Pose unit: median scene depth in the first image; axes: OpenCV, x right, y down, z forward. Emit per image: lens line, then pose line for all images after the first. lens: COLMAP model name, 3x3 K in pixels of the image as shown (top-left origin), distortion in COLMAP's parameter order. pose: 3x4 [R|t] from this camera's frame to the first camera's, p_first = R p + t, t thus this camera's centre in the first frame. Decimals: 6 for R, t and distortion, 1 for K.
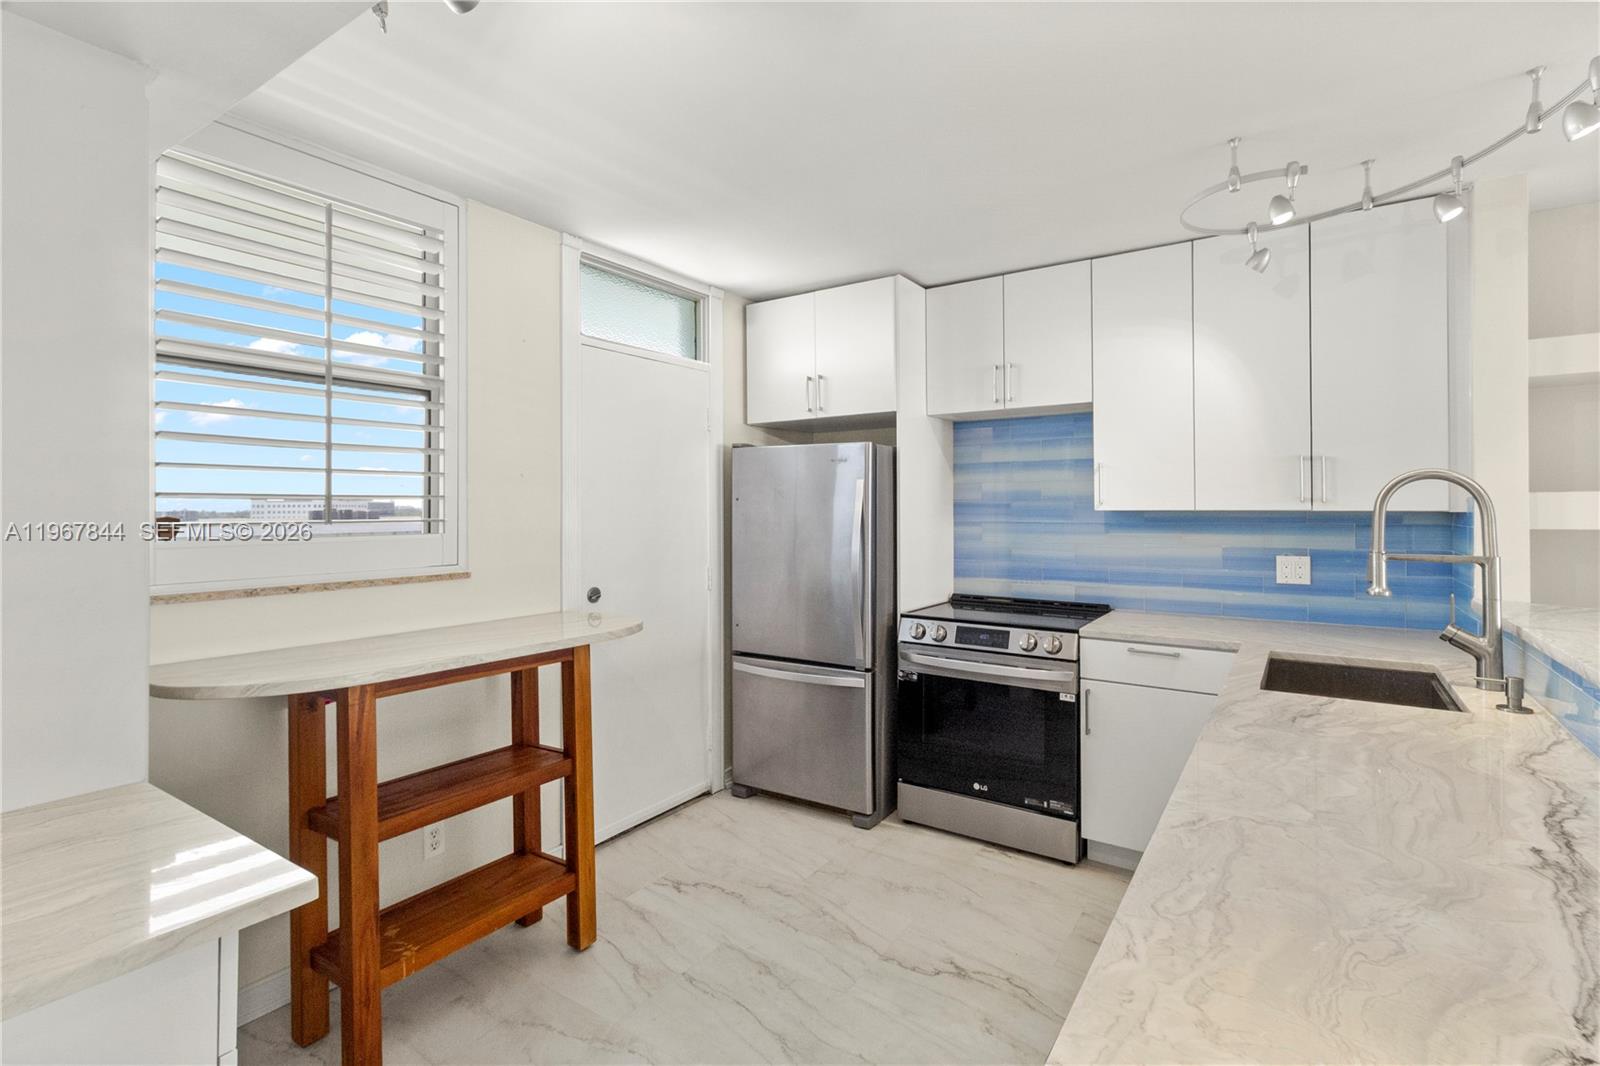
lens RADIAL K [[748.2, 0, 809.9], [0, 748.2, 509.2], [0, 0, 1]] dist [0.009830, -0.001559]
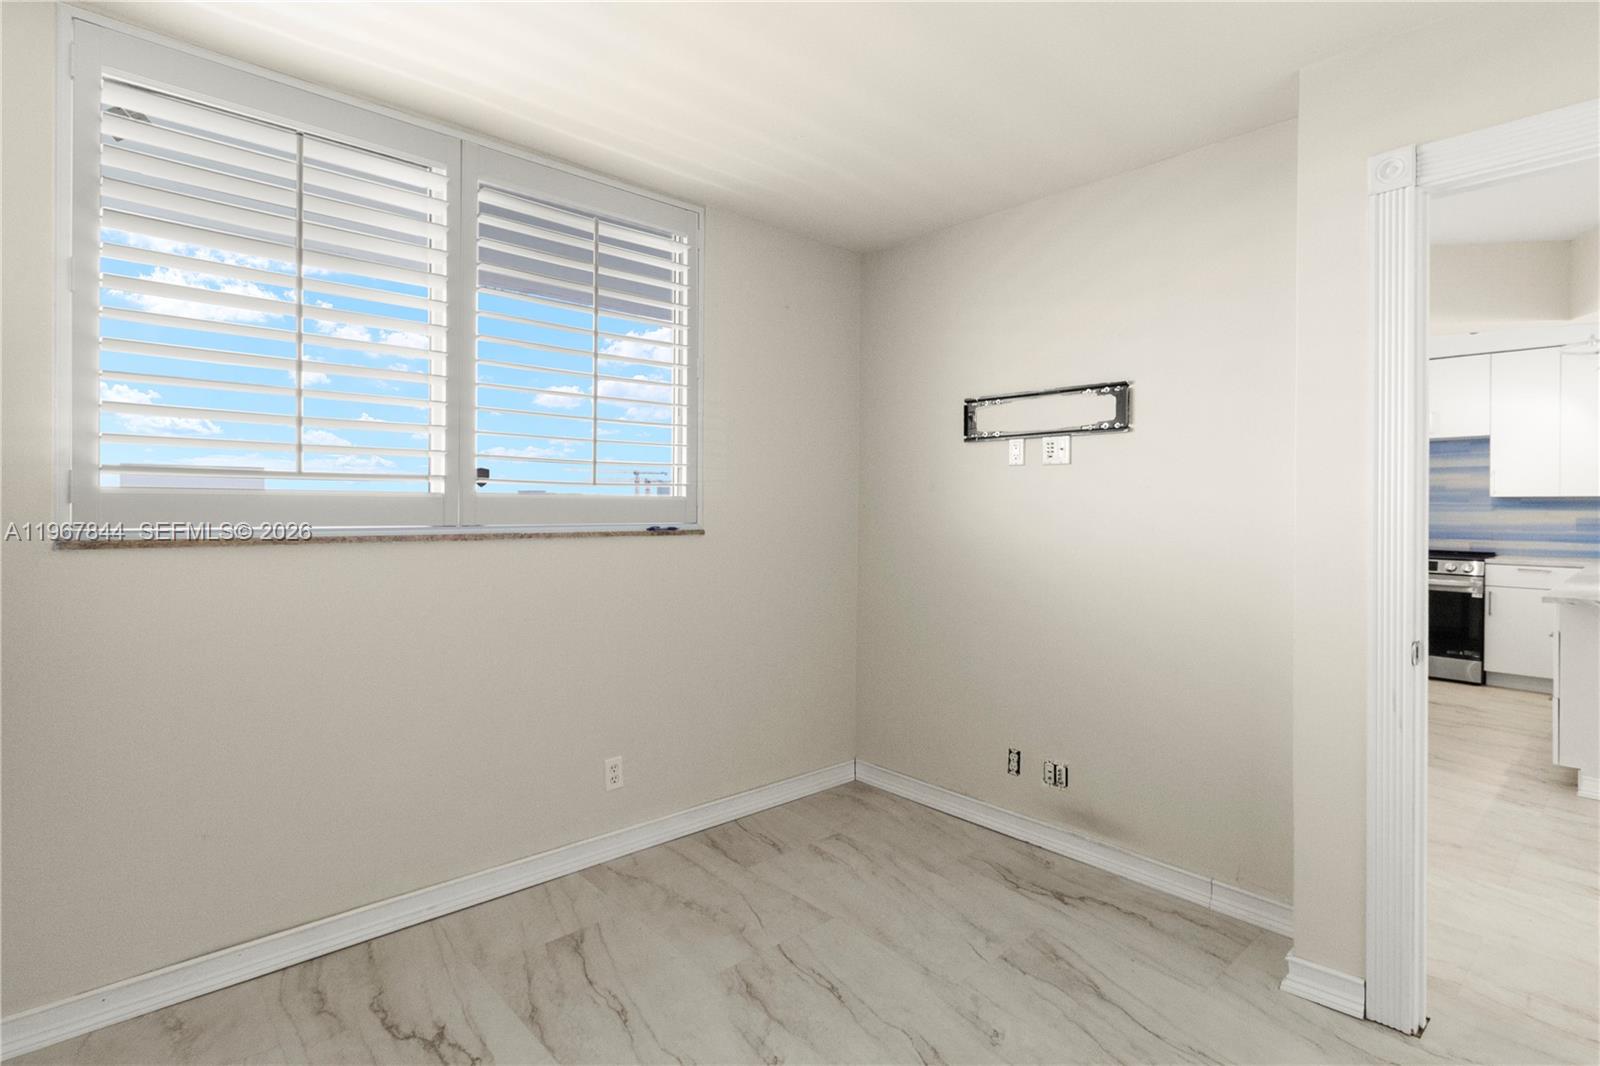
lens RADIAL K [[764.6, 0, 860.3], [0, 764.6, 506.3], [0, 0, 1]] dist [0.006337, 0.000183]
pose [[0.971703, 0.010087, -0.235989, -0.673505], [-0.011054, 0.999935, -0.002776, 0.049853], [0.235946, 0.005306, 0.971752, -1.175775]]
